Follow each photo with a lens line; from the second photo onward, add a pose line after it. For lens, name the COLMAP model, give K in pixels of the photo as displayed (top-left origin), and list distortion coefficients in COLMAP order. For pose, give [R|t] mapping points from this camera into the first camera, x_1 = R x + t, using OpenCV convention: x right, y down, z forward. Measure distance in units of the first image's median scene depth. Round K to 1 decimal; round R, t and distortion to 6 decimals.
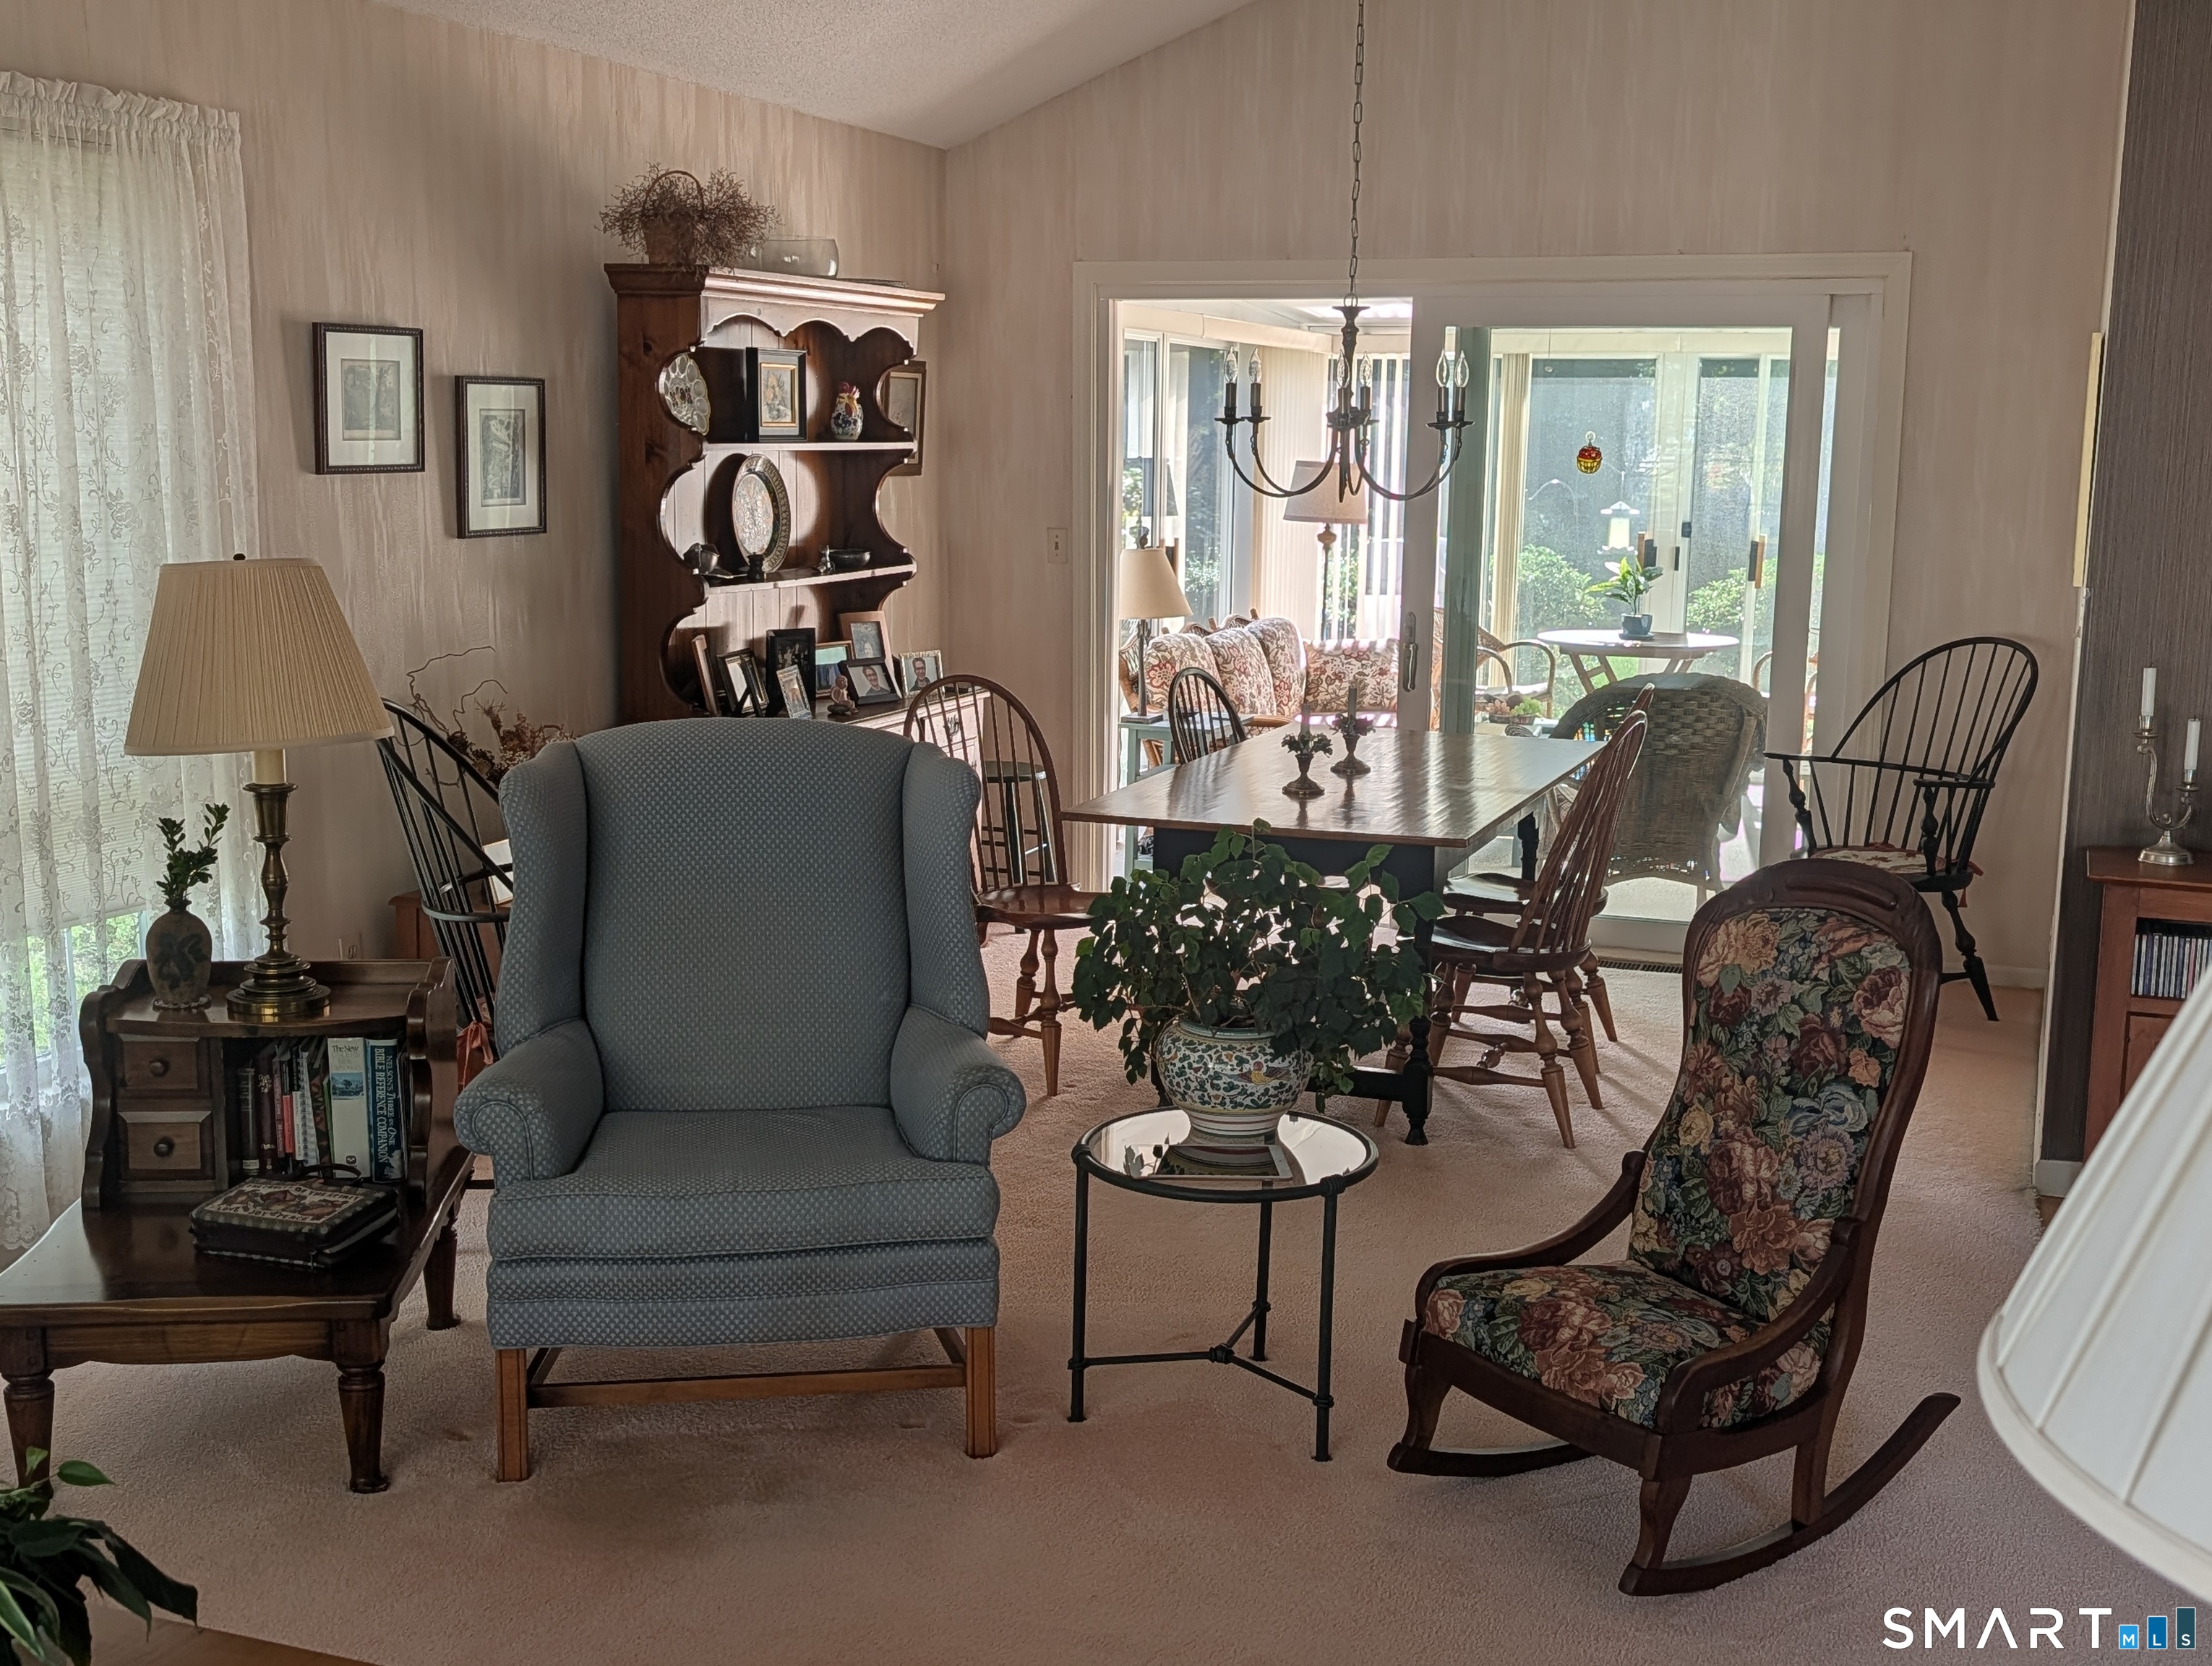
lens RADIAL K [[2359.3, 0, 1102.5], [0, 2359.3, 833.2], [0, 0, 1]] dist [0.029274, 0.000000]
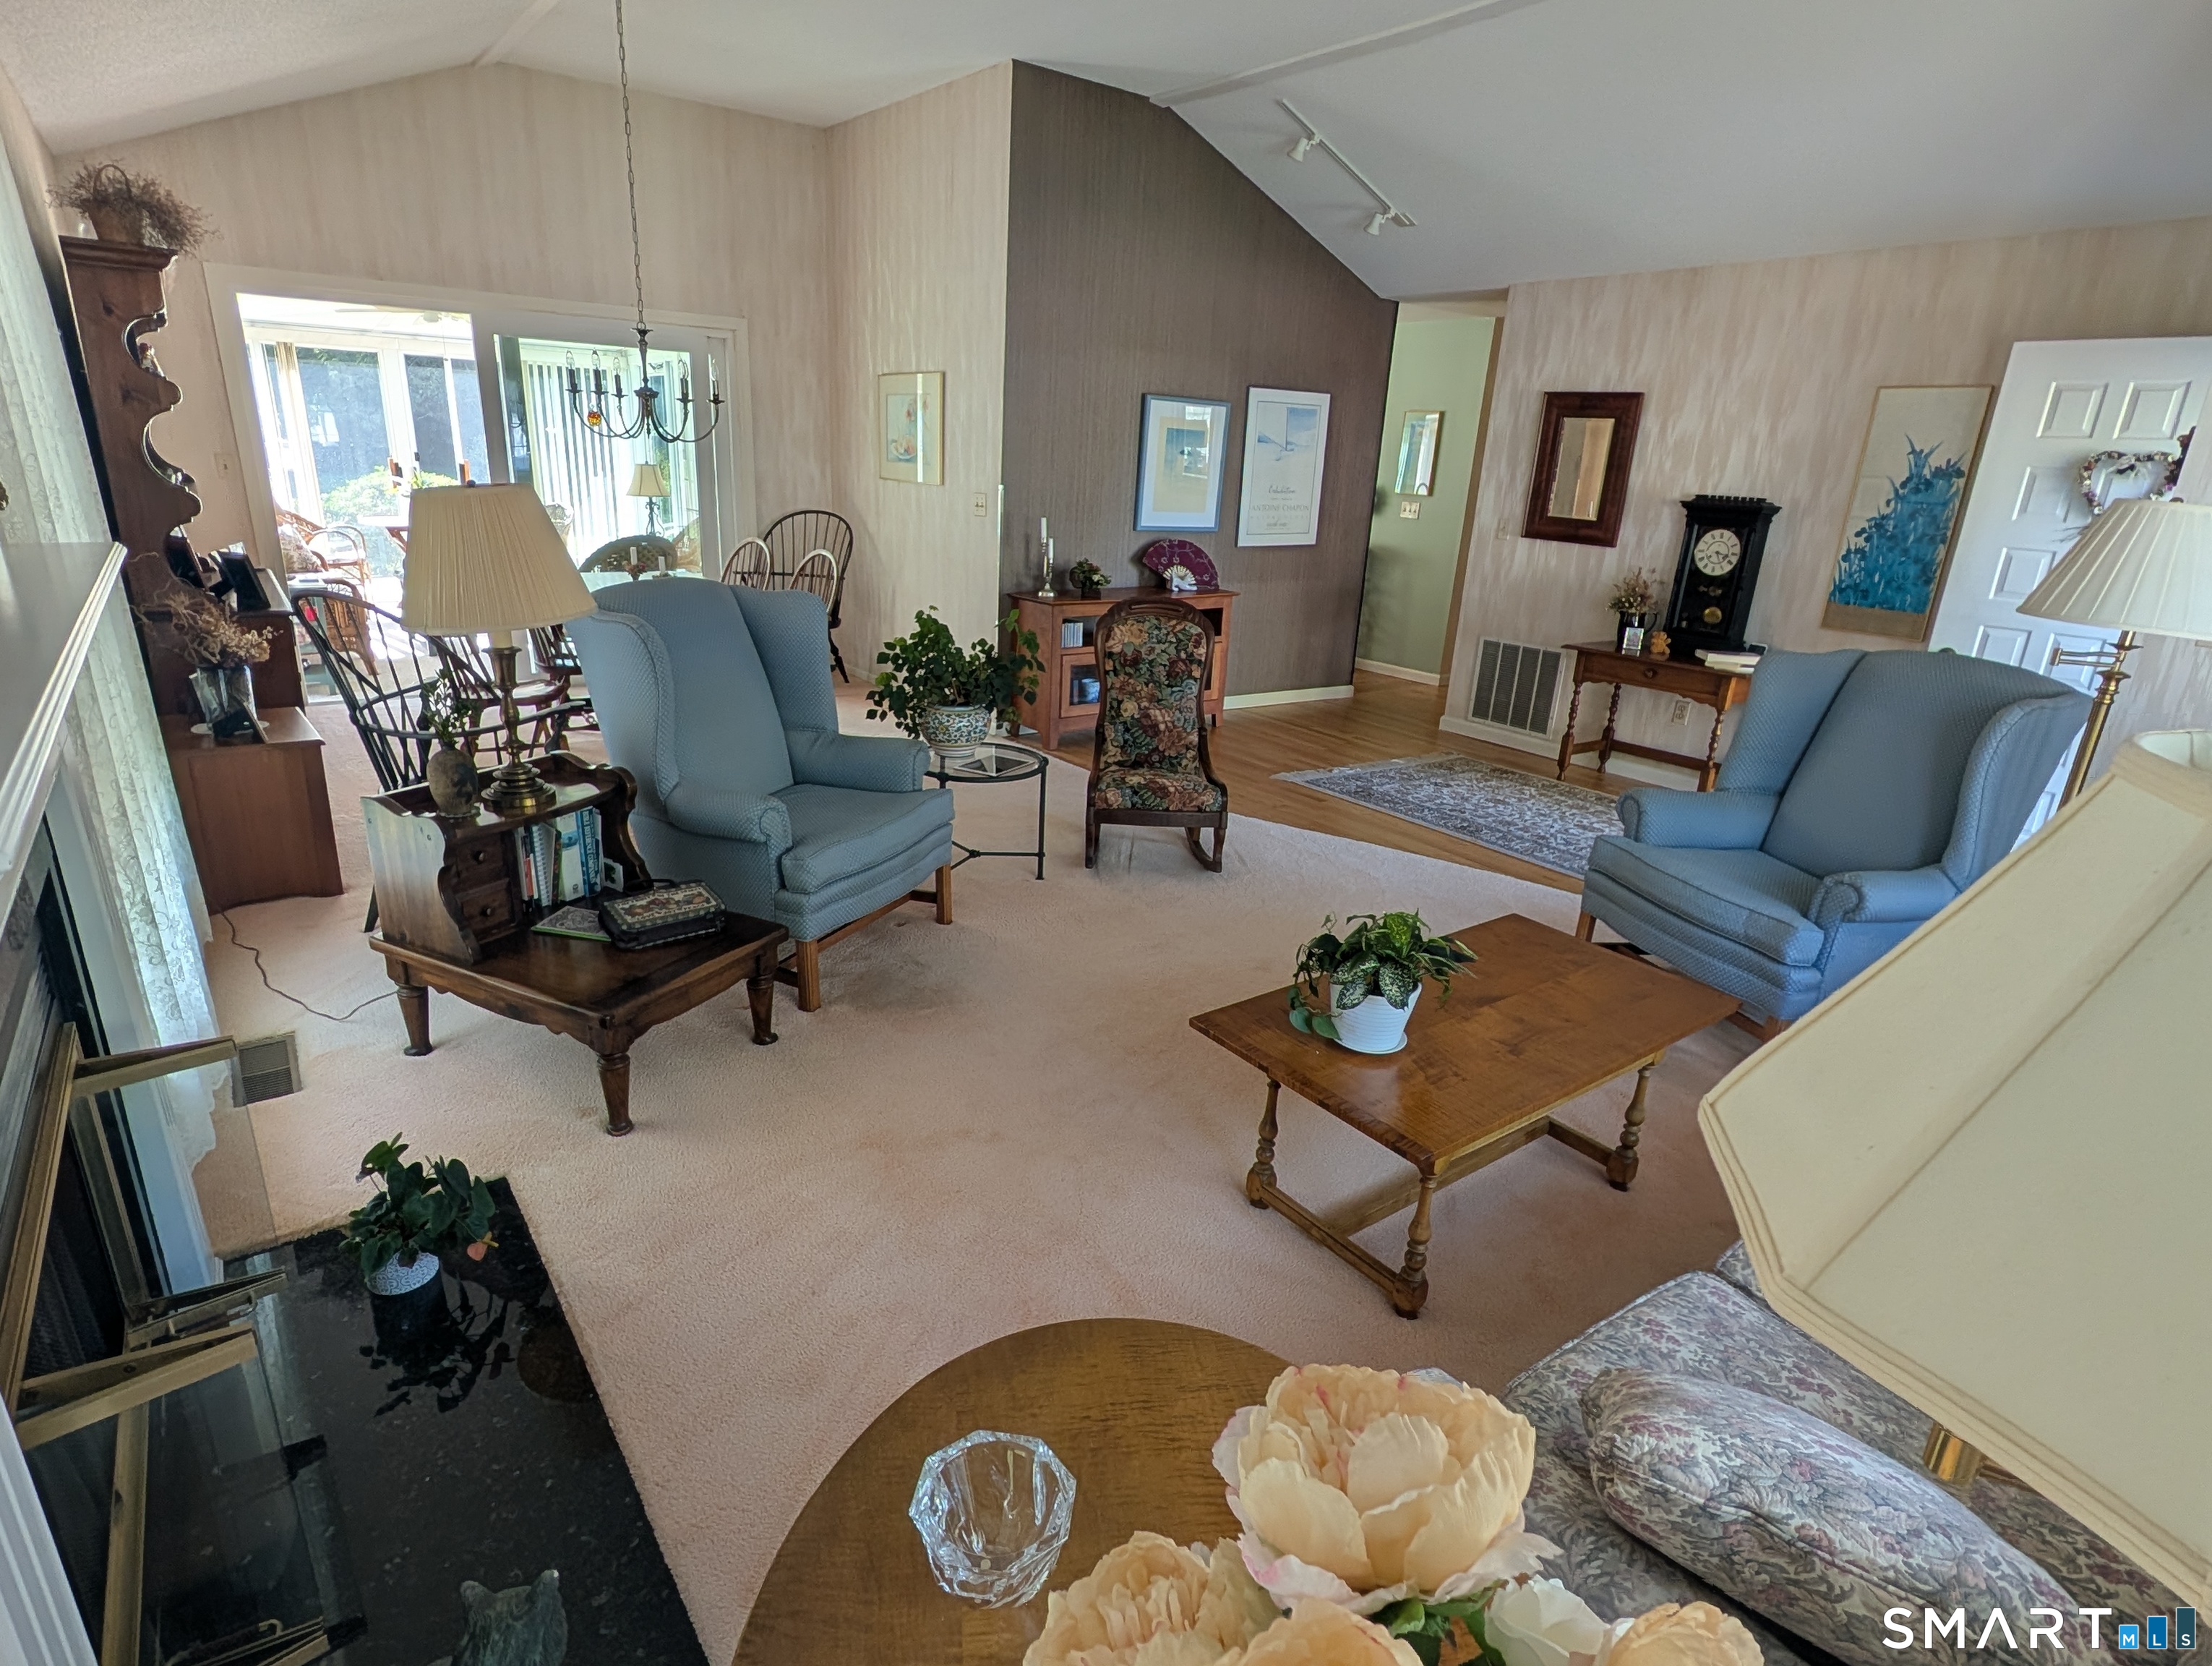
lens RADIAL K [[1134.7, 0, 1105.3], [0, 1134.7, 827.2], [0, 0, 1]] dist [0.006001, 0.000985]
pose [[0.575186, -0.253251, 0.777834, -0.704171], [0.102758, 0.965707, 0.238433, -0.042665], [-0.811543, -0.057215, 0.581485, 0.295052]]
